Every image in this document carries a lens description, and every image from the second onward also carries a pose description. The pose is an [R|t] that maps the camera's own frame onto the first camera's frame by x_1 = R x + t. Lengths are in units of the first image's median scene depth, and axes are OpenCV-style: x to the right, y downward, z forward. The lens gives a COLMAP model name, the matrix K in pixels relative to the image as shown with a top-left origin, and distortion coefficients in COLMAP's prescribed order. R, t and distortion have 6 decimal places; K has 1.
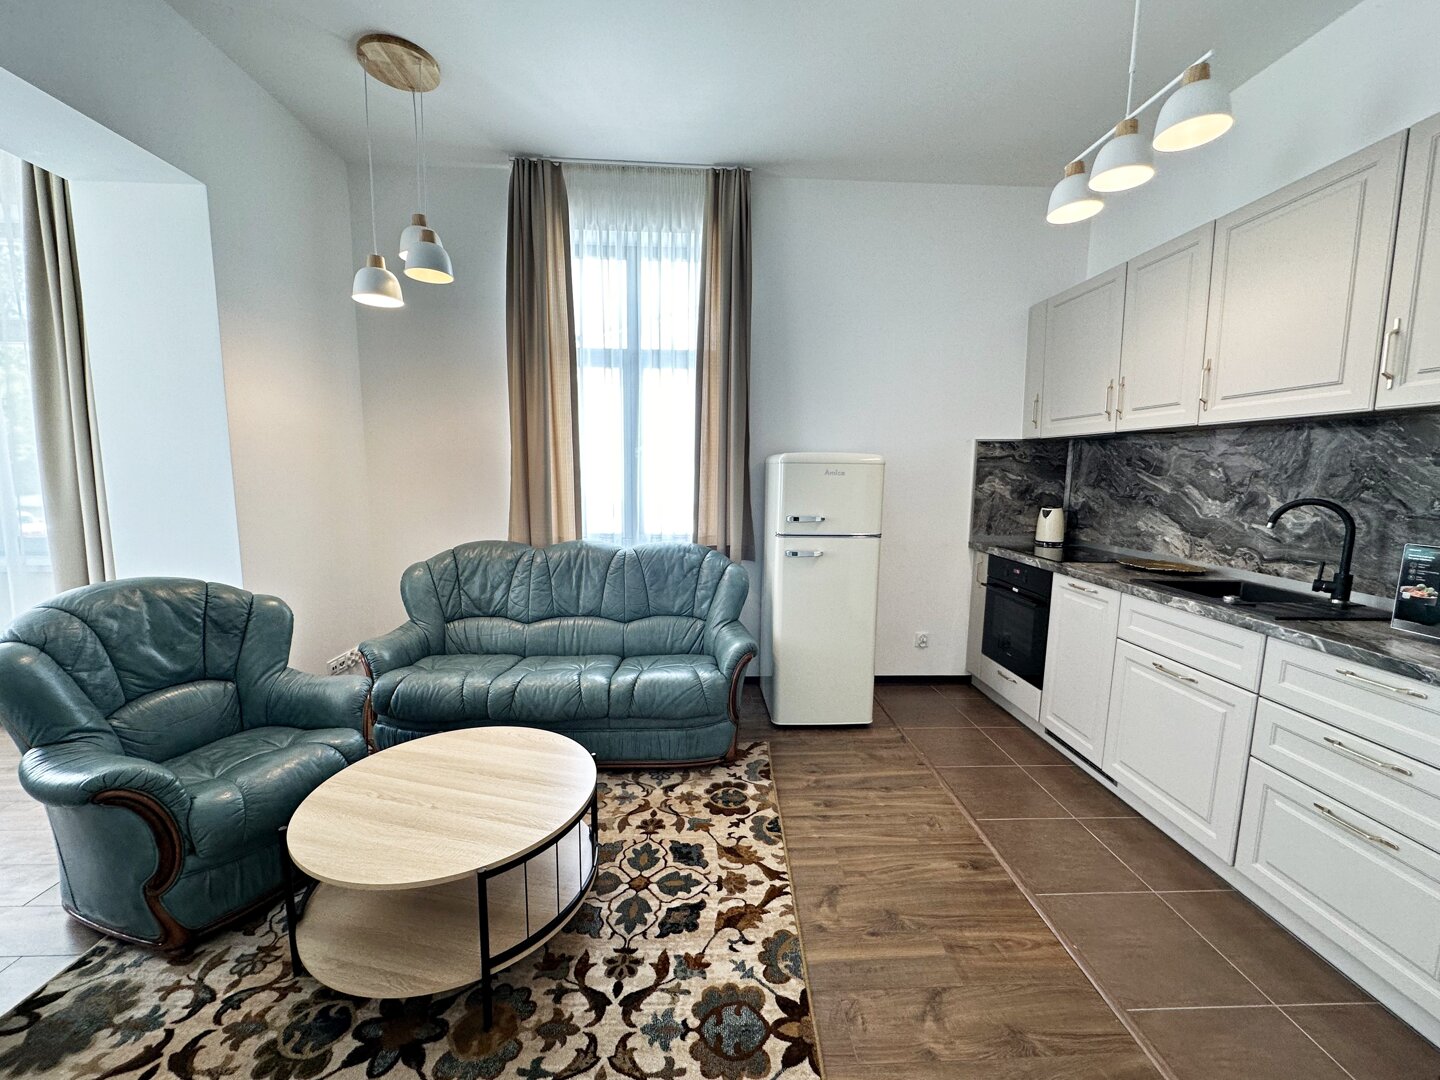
lens RADIAL K [[584.0, 0, 717.9], [0, 584.0, 539.3], [0, 0, 1]] dist [-0.000113, 0.000006]
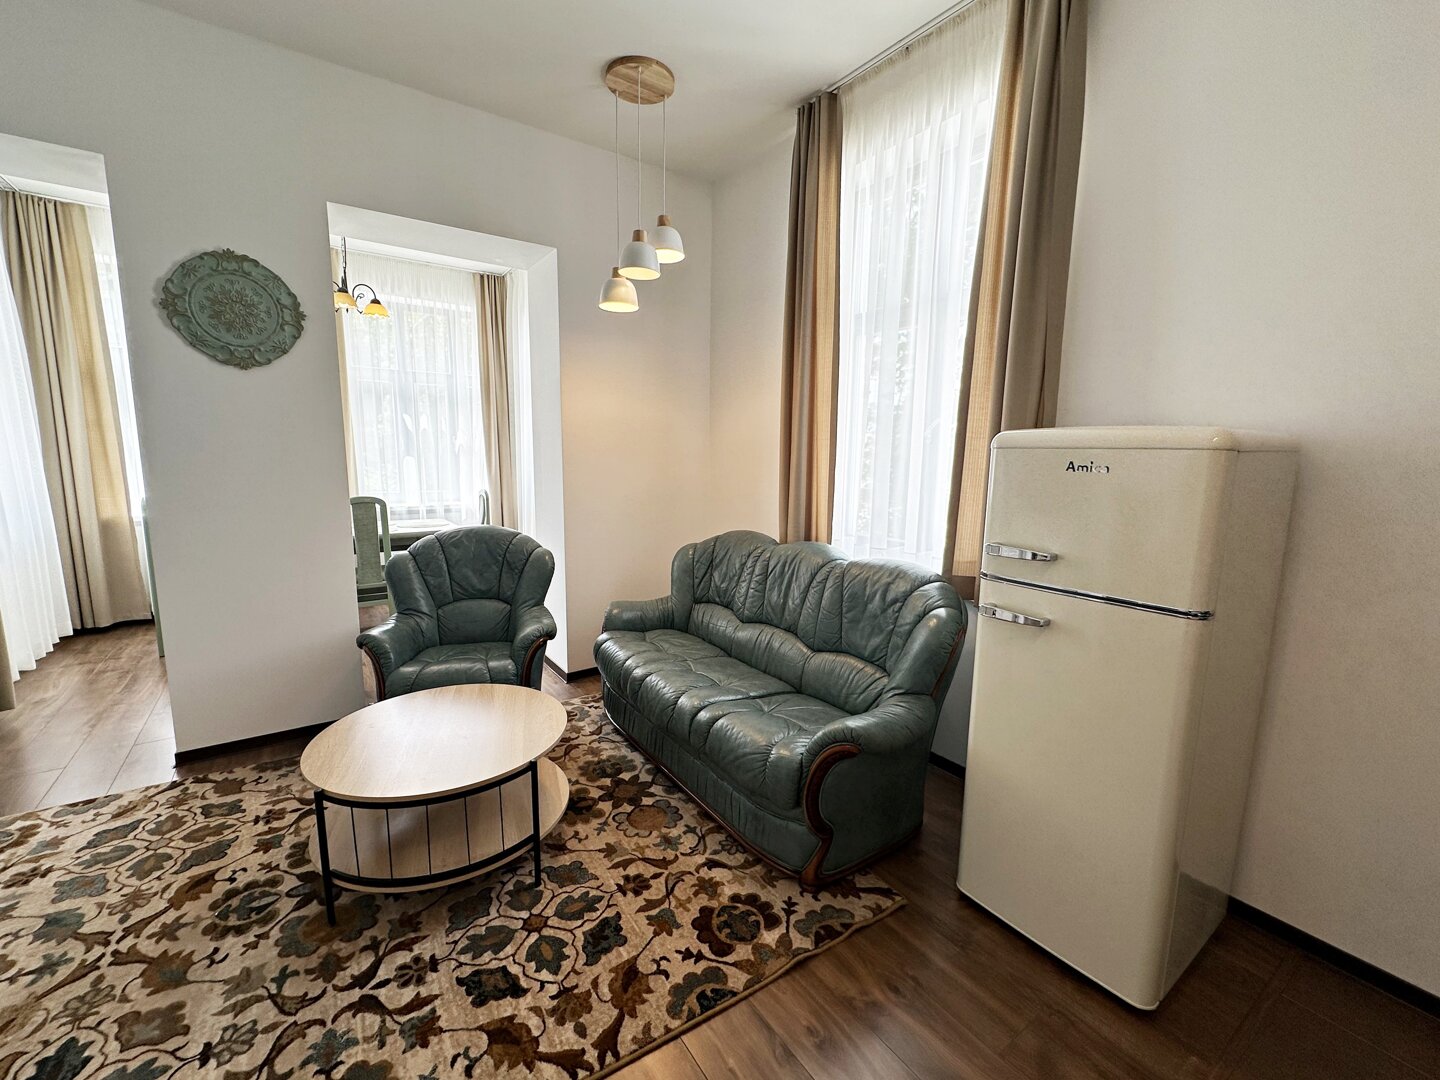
lens RADIAL K [[595.3, 0, 719.6], [0, 595.3, 540.1], [0, 0, 1]] dist [-0.000827, -0.000058]
pose [[0.531937, 0.122321, -0.837902, 0.584485], [-0.111123, 0.991038, 0.074130, -0.070938], [0.839461, 0.053678, 0.540763, 0.597958]]
